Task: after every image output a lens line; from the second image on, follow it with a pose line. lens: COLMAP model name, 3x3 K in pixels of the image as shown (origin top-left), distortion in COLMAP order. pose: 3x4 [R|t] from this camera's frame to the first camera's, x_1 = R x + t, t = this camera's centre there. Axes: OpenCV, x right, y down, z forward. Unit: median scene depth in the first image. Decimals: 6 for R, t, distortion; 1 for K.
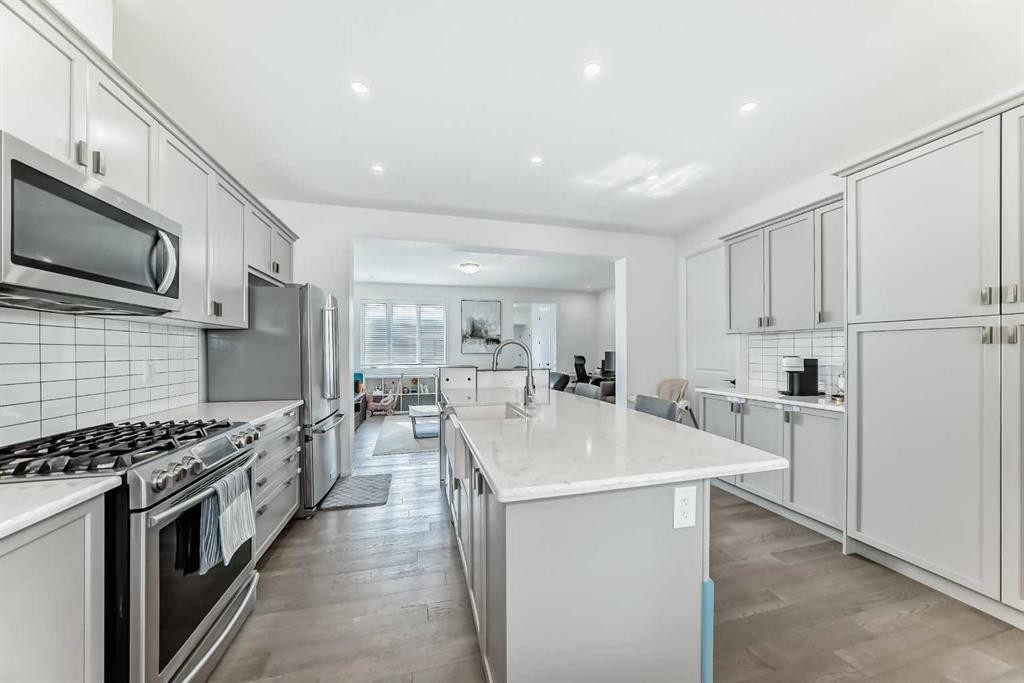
lens RADIAL K [[365.2, 0, 516.4], [0, 365.2, 348.9], [0, 0, 1]] dist [-0.012586, 0.000234]
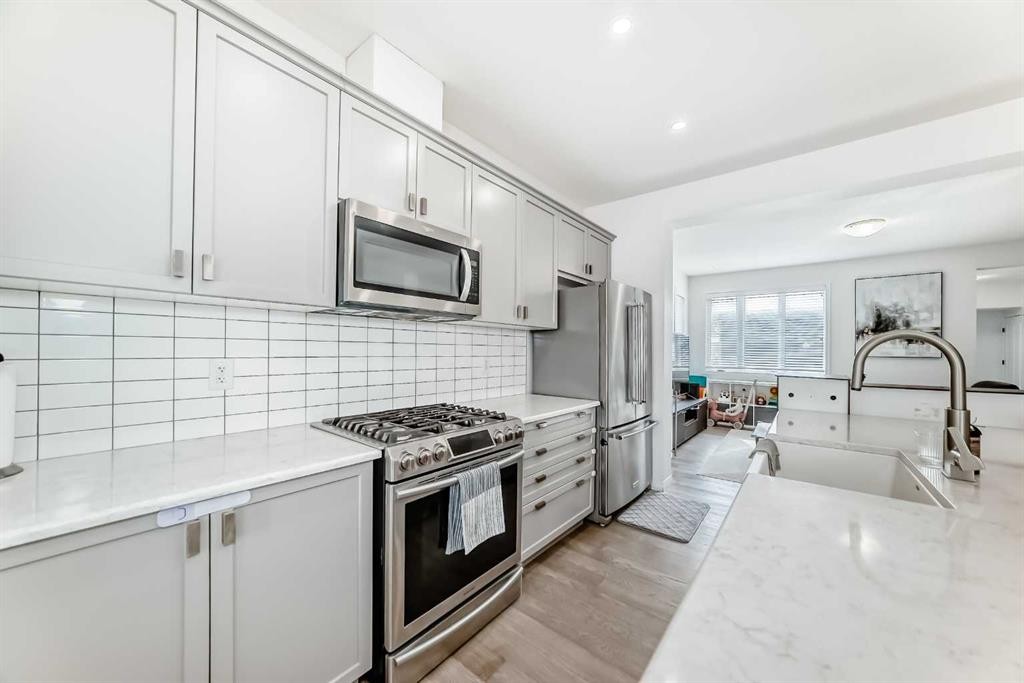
lens RADIAL K [[365.2, 0, 516.4], [0, 365.2, 348.9], [0, 0, 1]] dist [-0.012586, 0.000234]
pose [[0.591502, 0.004759, -0.806290, 0.049751], [-0.006115, 0.999980, 0.001415, 0.001756], [0.806281, 0.004094, 0.591519, 0.196042]]
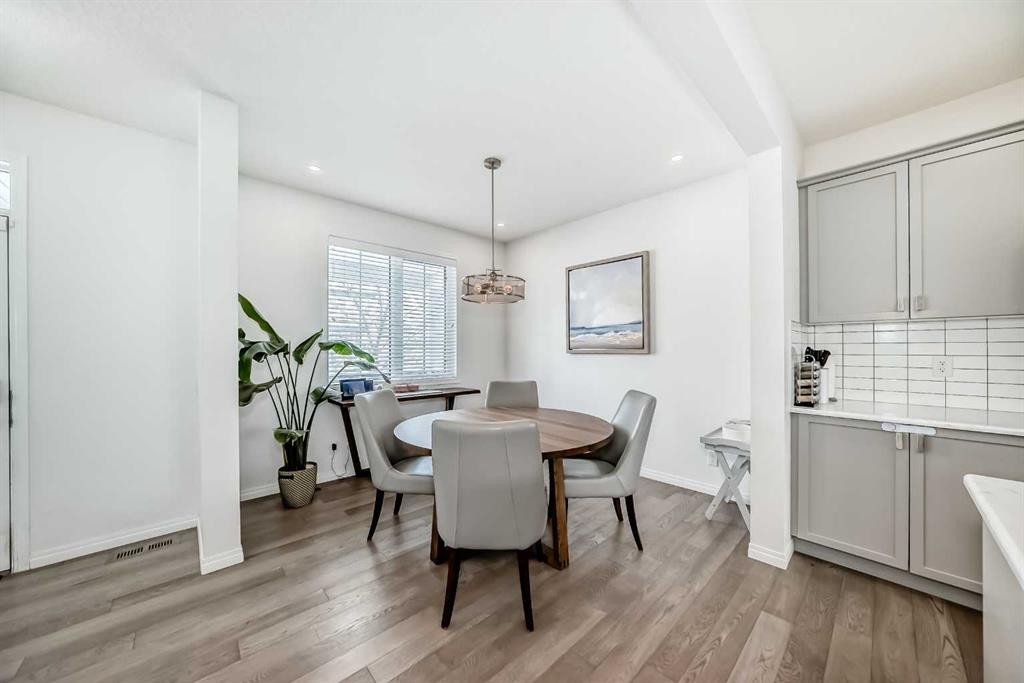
lens RADIAL K [[357.6, 0, 513.6], [0, 357.6, 350.4], [0, 0, 1]] dist [-0.009685, 0.000122]
pose [[-0.883572, 0.005803, -0.468259, 0.466887], [0.007760, 0.999967, -0.002252, 0.001760], [0.468231, -0.005623, -0.883588, 0.363271]]
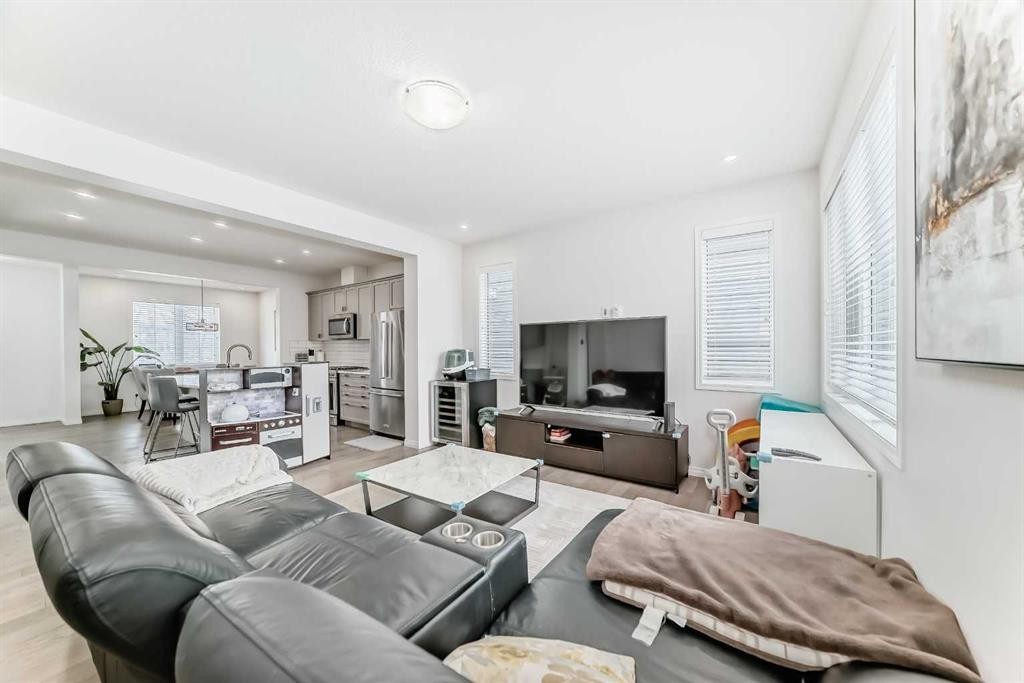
lens RADIAL K [[357.9, 0, 516.7], [0, 357.9, 349.2], [0, 0, 1]] dist [-0.030292, 0.009001]
pose [[-0.760430, 0.009801, -0.649346, 0.060308], [0.012786, 0.999918, 0.000120, 0.016036], [0.649294, -0.008211, -0.760493, 2.393223]]
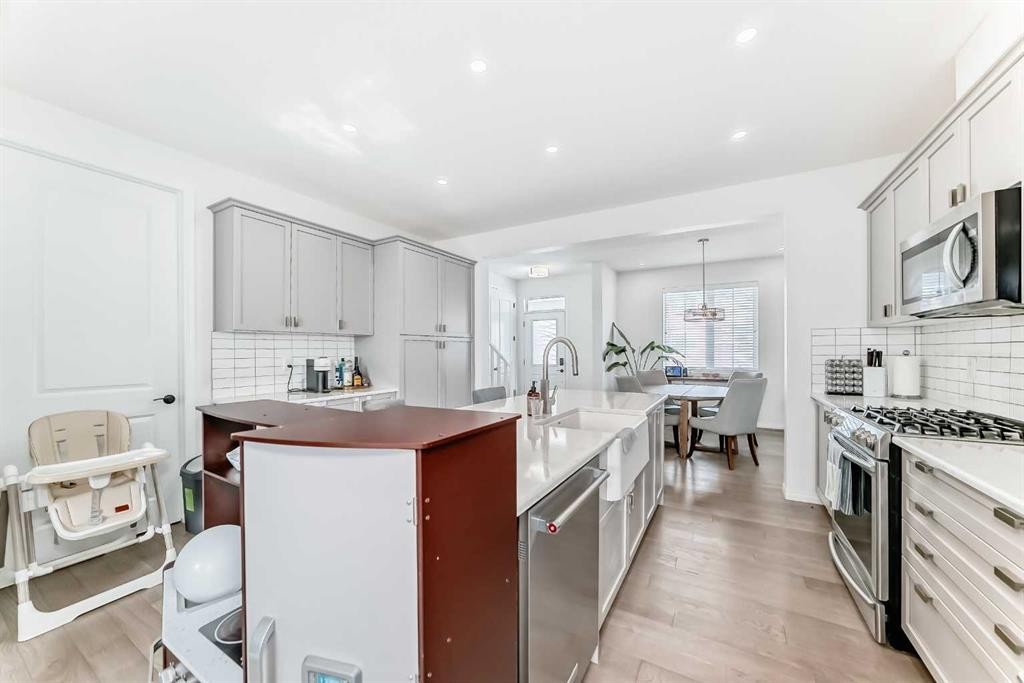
lens RADIAL K [[371.7, 0, 515.1], [0, 371.7, 351.4], [0, 0, 1]] dist [-0.017784, 0.000126]
pose [[-0.704305, 0.003641, 0.709888, -0.387150], [0.001989, 0.999993, -0.003156, 0.006916], [-0.709895, -0.000810, -0.704307, 1.169052]]
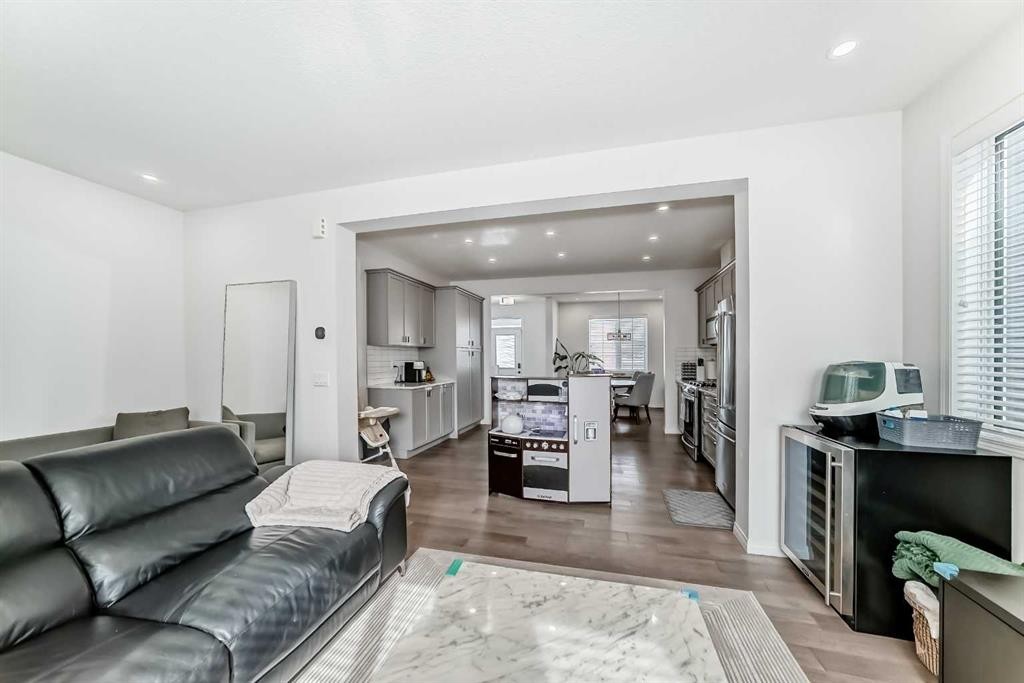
lens RADIAL K [[365.2, 0, 516.4], [0, 365.2, 348.9], [0, 0, 1]] dist [-0.012586, 0.000234]
pose [[-0.864388, 0.012455, 0.502672, -0.486877], [-0.002829, 0.999557, -0.029631, 0.011266], [-0.502818, -0.027035, -0.863969, 1.977929]]
